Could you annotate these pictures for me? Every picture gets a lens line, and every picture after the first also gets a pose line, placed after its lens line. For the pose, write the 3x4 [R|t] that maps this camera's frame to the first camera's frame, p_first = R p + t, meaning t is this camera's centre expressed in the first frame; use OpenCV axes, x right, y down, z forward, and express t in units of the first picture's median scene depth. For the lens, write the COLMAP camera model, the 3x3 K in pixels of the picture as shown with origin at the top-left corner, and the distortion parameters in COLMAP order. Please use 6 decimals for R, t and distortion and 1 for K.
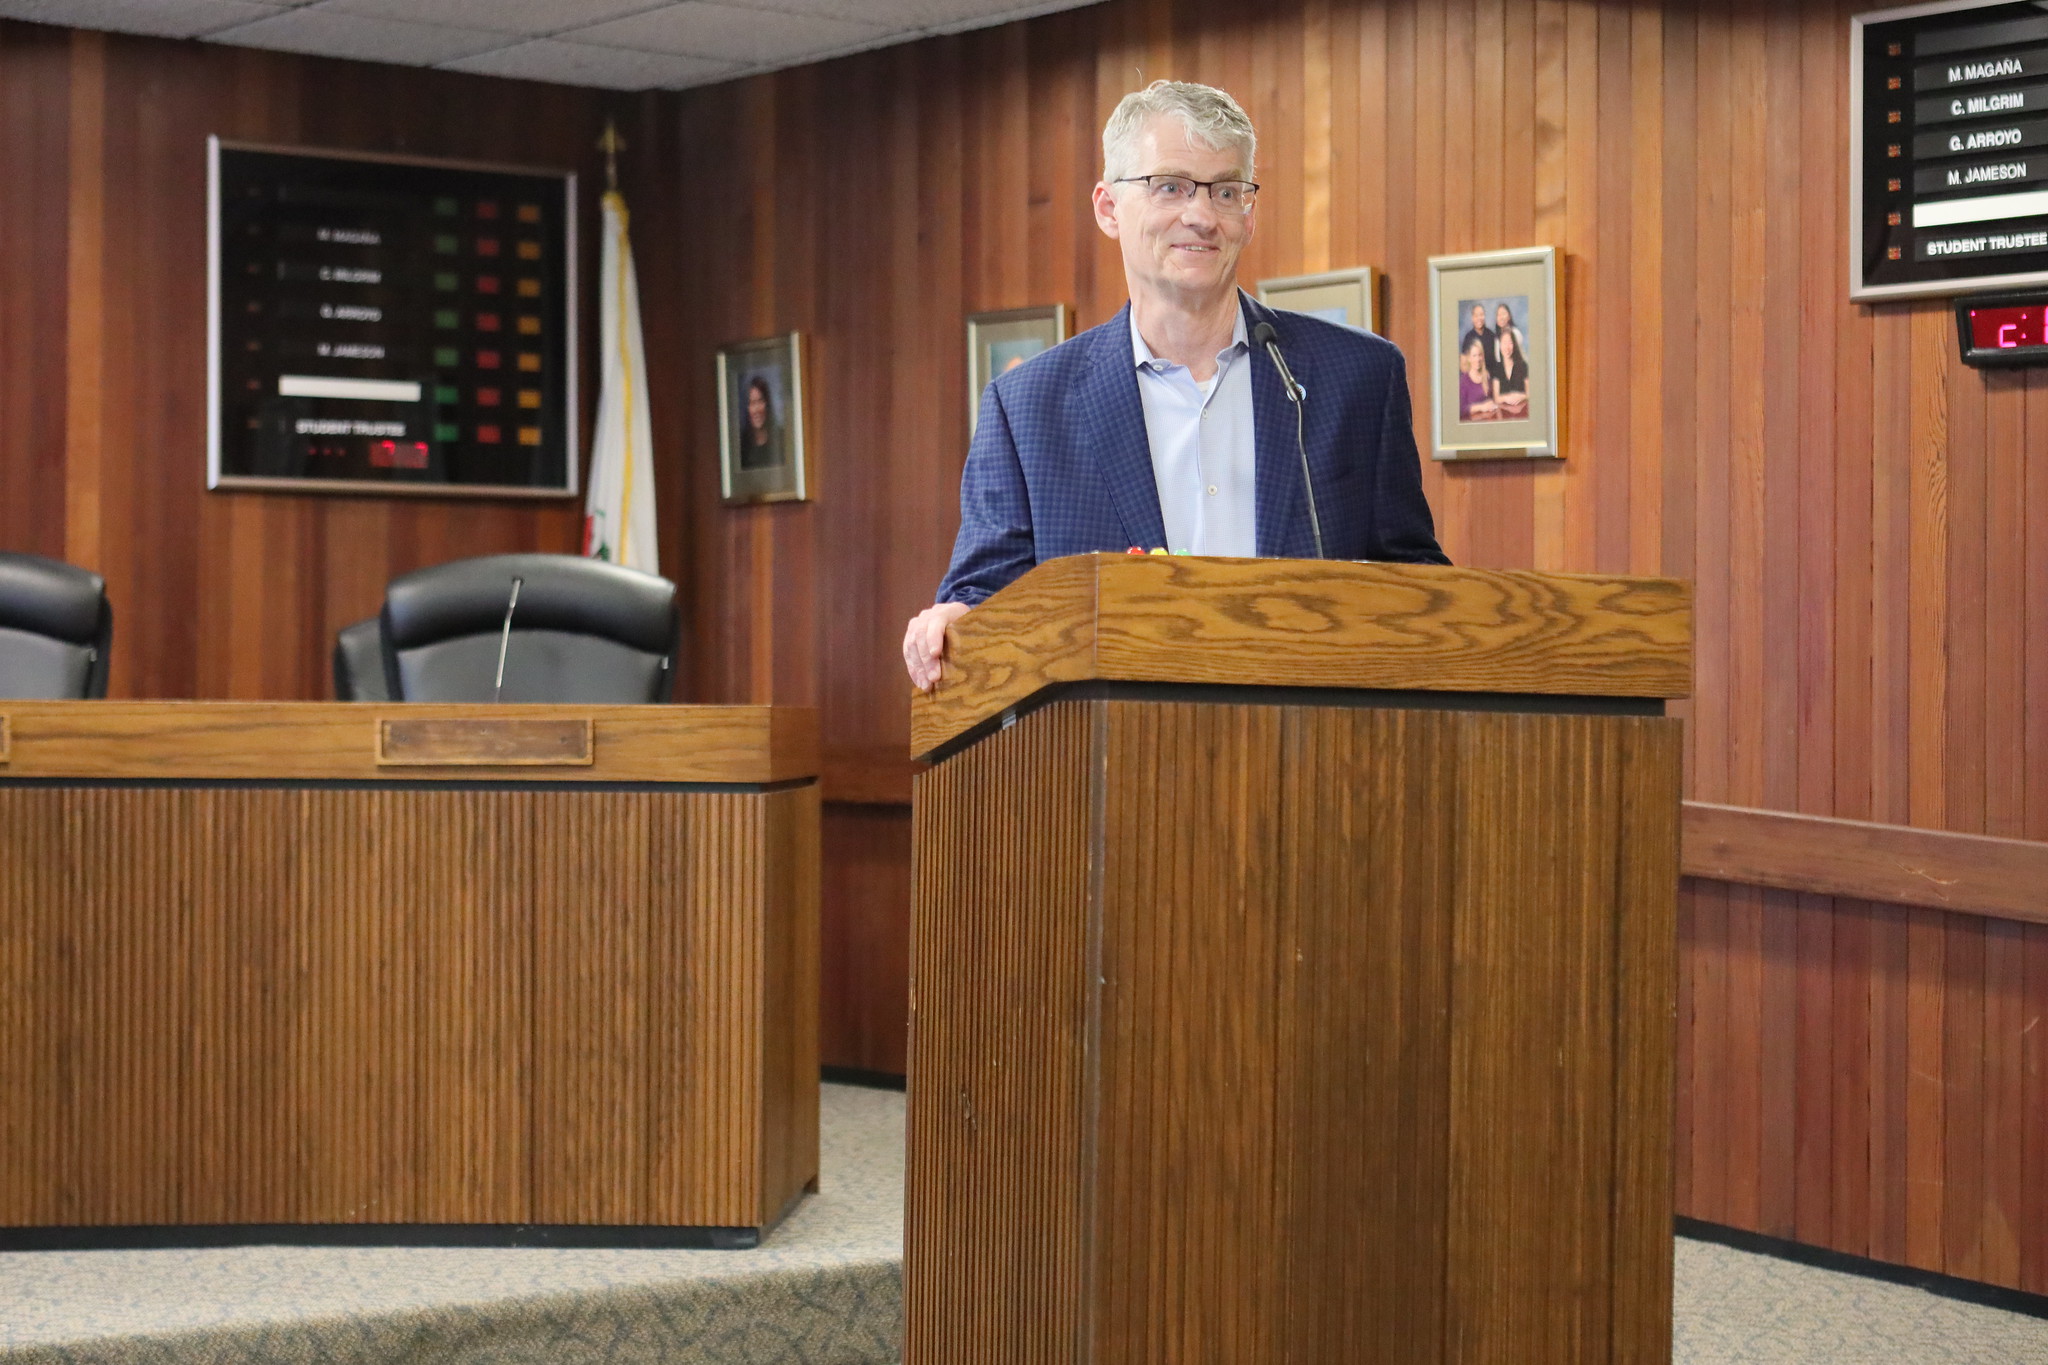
lens RADIAL K [[4198.5, 0, 927.6], [0, 4198.5, 692.6], [0, 0, 1]] dist [-0.064605, -0.130459]
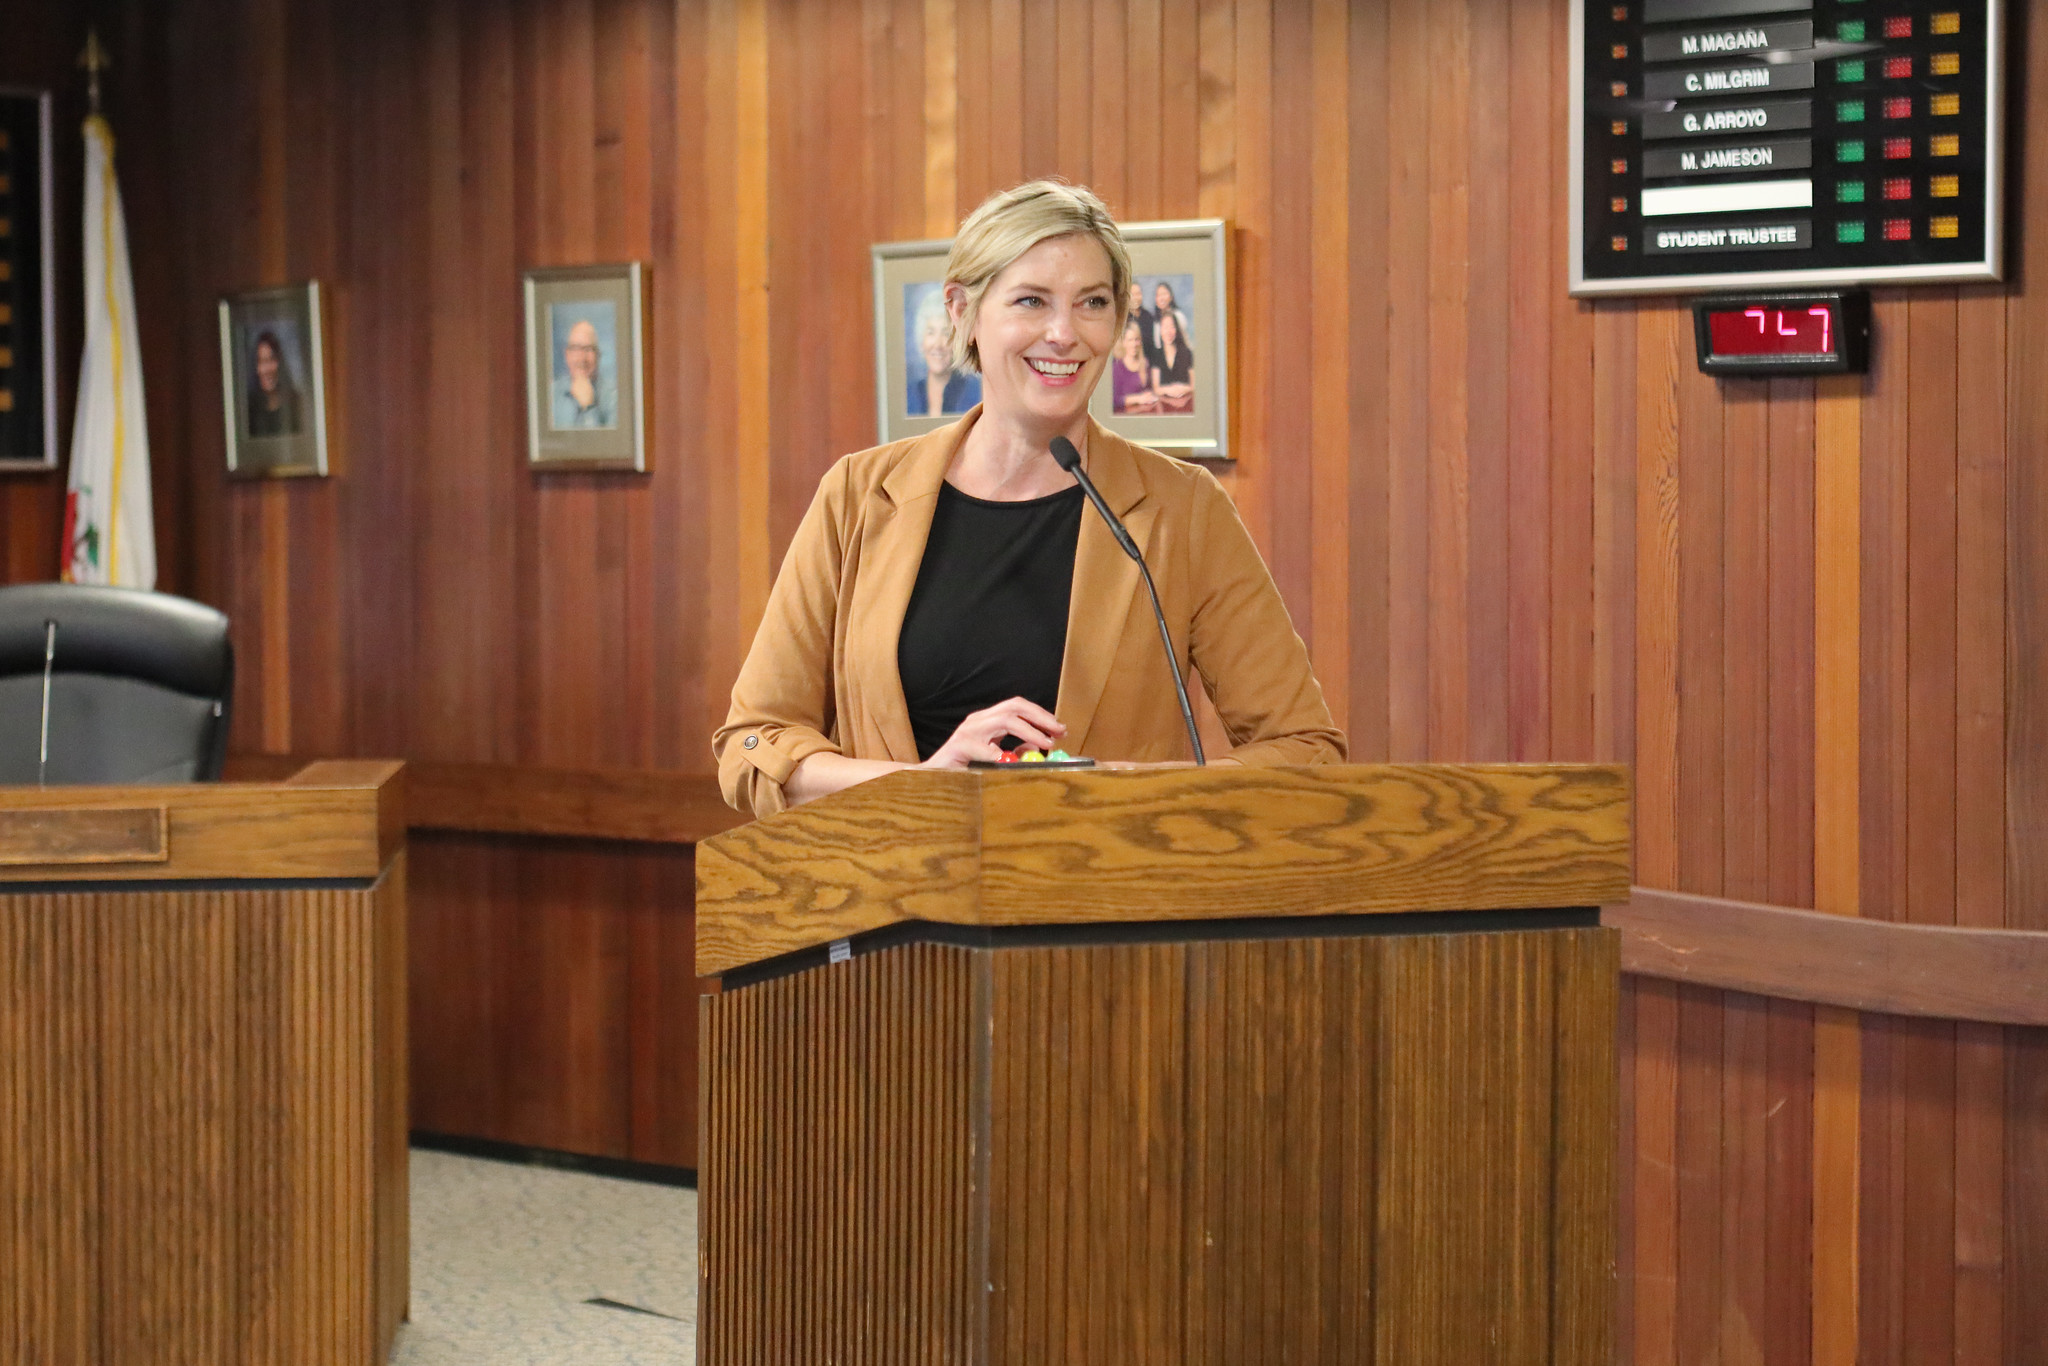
lens RADIAL K [[4466.3, 0, 1024.0], [0, 4466.3, 683.0], [0, 0, 1]] dist [-0.077915, 0.226832]
pose [[0.984369, -0.011739, 0.175727, -0.067143], [0.004204, 0.999058, 0.043190, -0.056690], [-0.176069, -0.041776, 0.983491, 0.086539]]
